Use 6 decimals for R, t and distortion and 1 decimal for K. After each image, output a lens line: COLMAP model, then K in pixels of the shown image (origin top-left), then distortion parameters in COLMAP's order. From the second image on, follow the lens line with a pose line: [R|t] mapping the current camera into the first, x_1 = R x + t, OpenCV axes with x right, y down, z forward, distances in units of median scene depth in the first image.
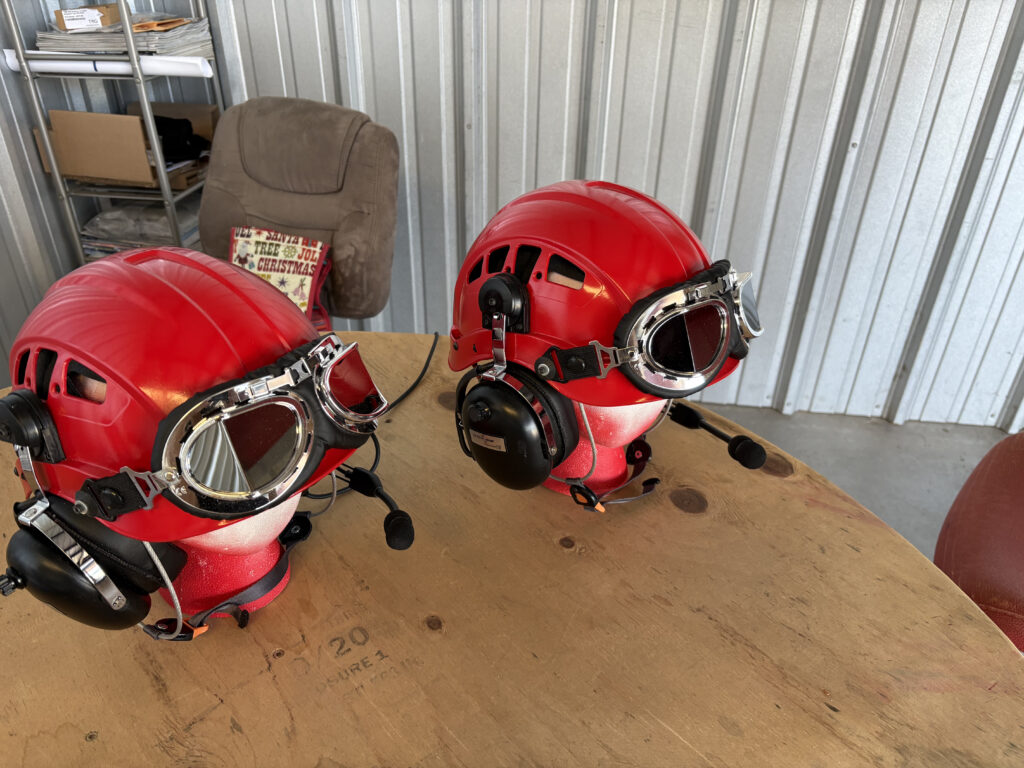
lens RADIAL K [[768.2, 0, 512.0], [0, 768.2, 384.0], [0, 0, 1]] dist [0.001298, -0.030766]
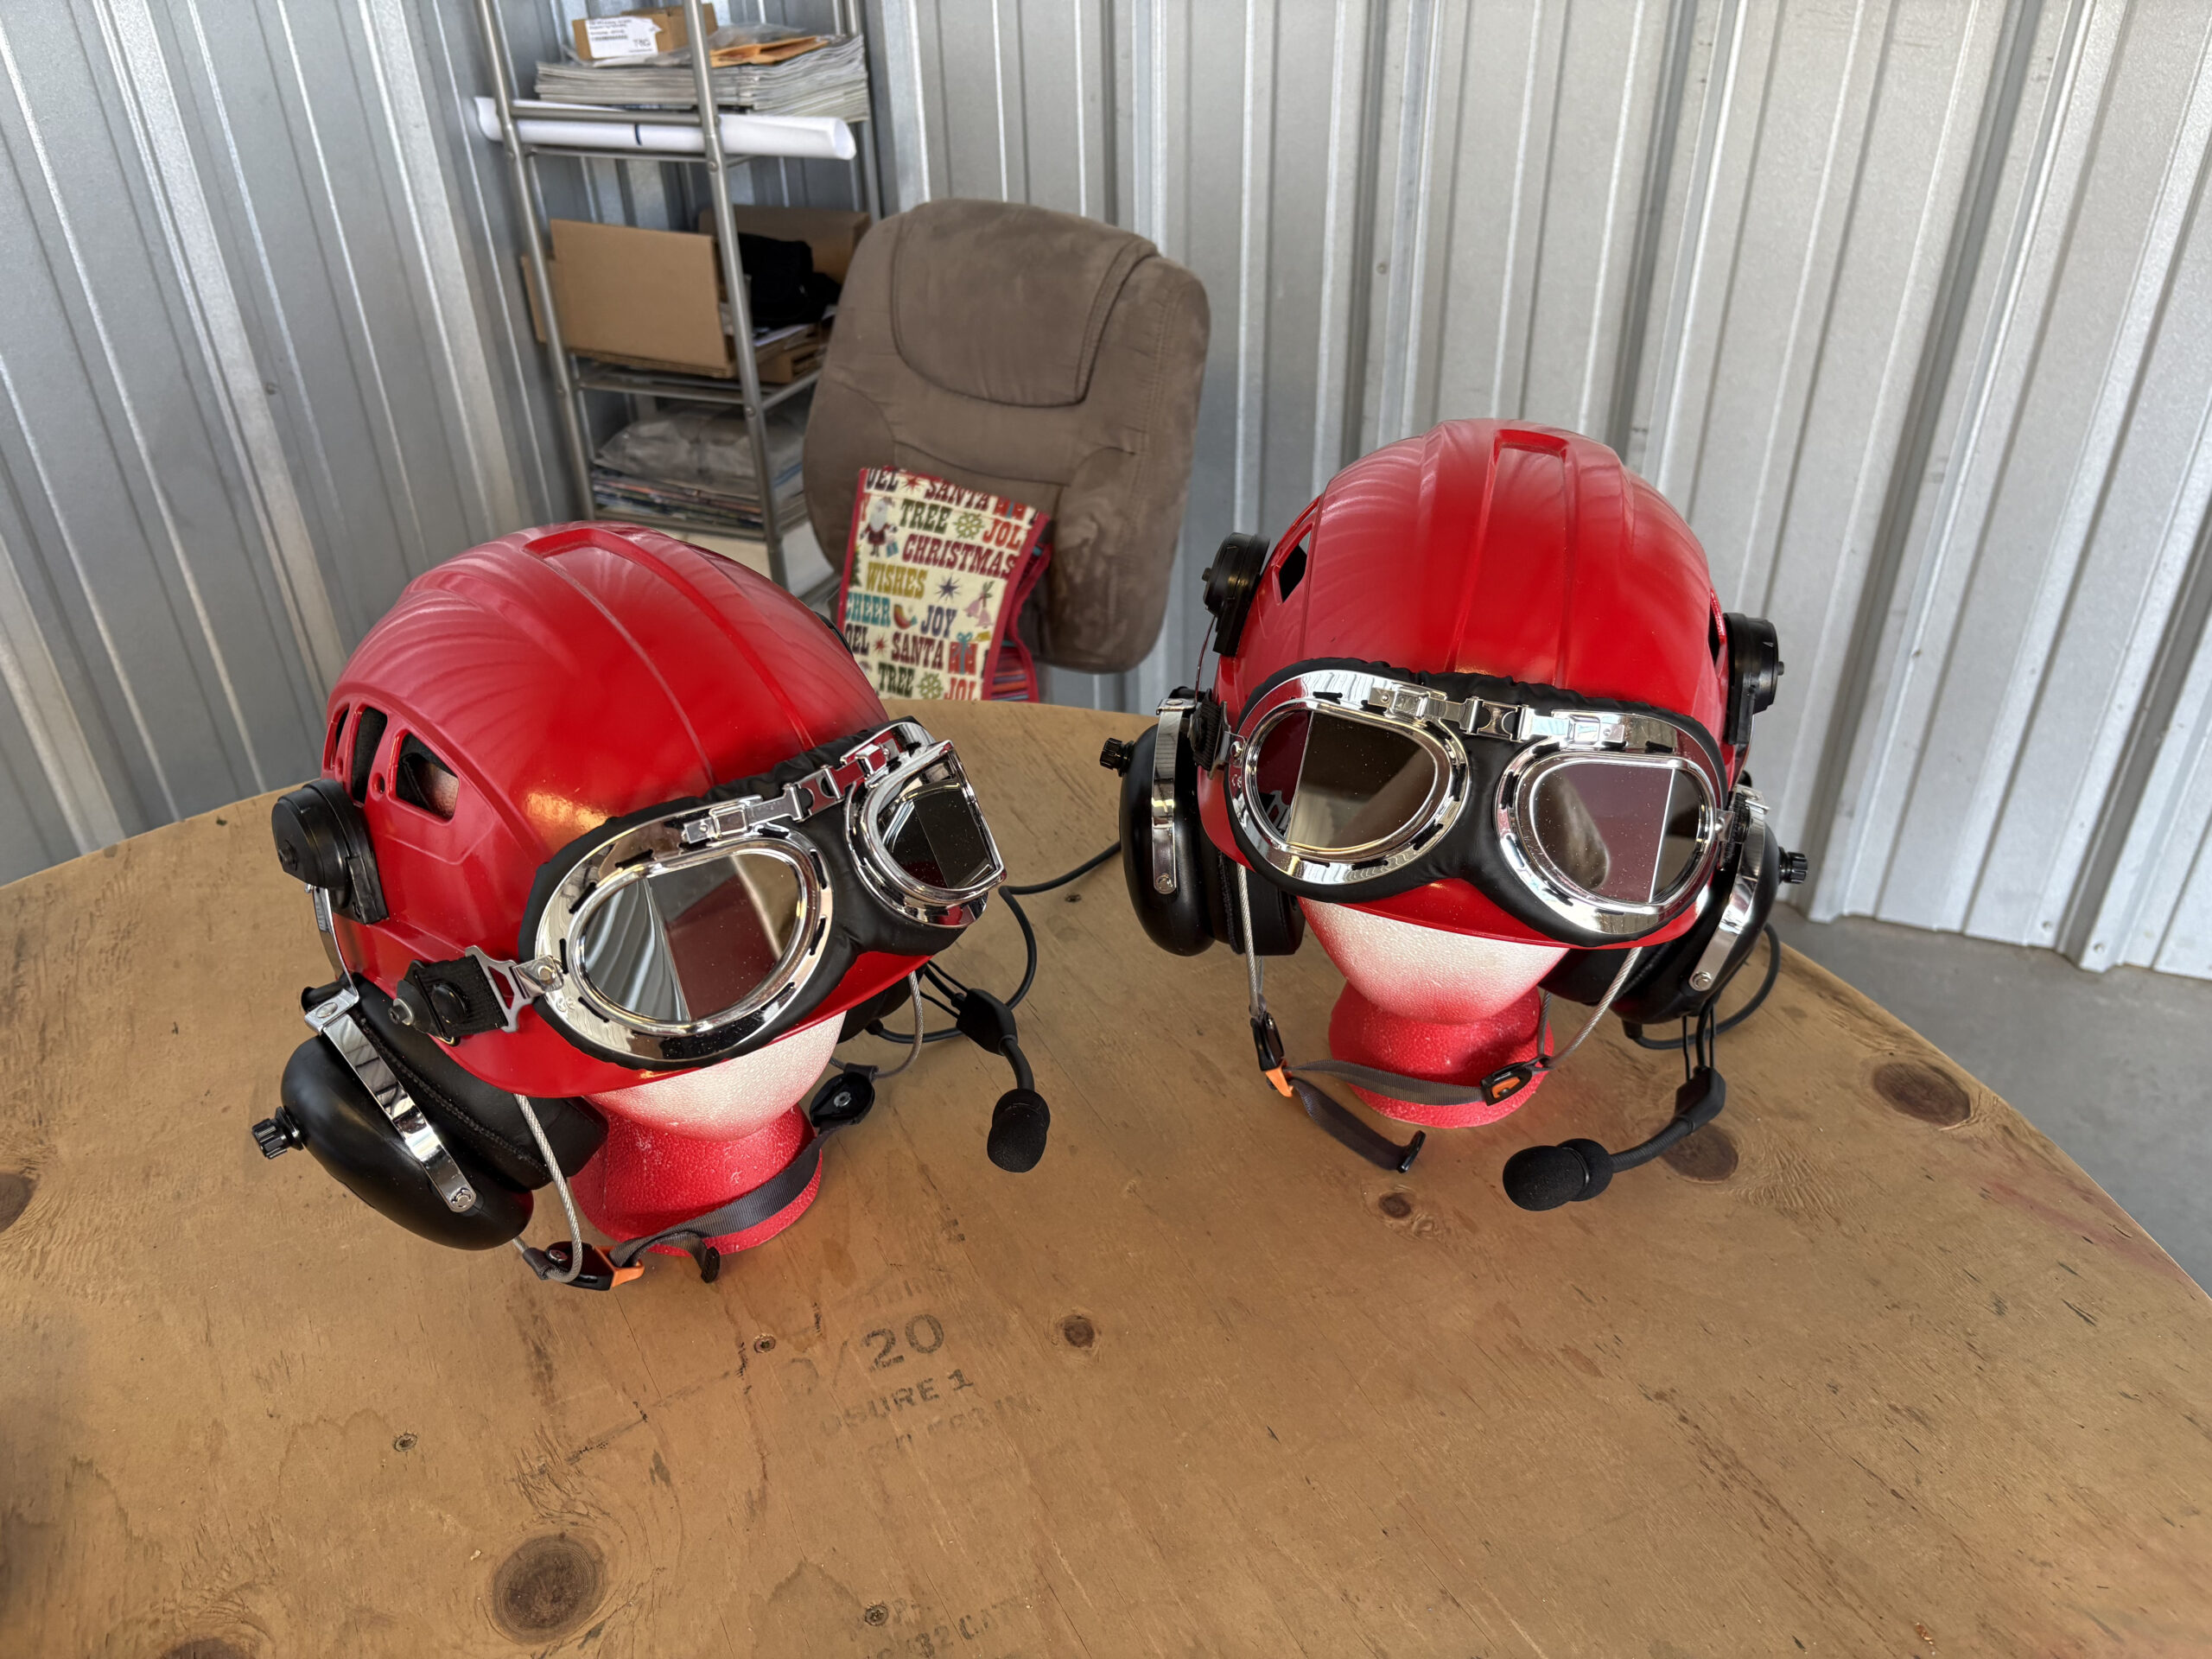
lens RADIAL K [[1662.4, 0, 1105.4], [0, 1662.4, 843.9], [0, 0, 1]] dist [0.003983, -0.038347]
pose [[0.970426, 0.094486, -0.222139, 0.103932], [-0.090435, 0.995498, 0.028359, -0.021294], [0.223819, -0.007431, 0.974602, -0.007671]]
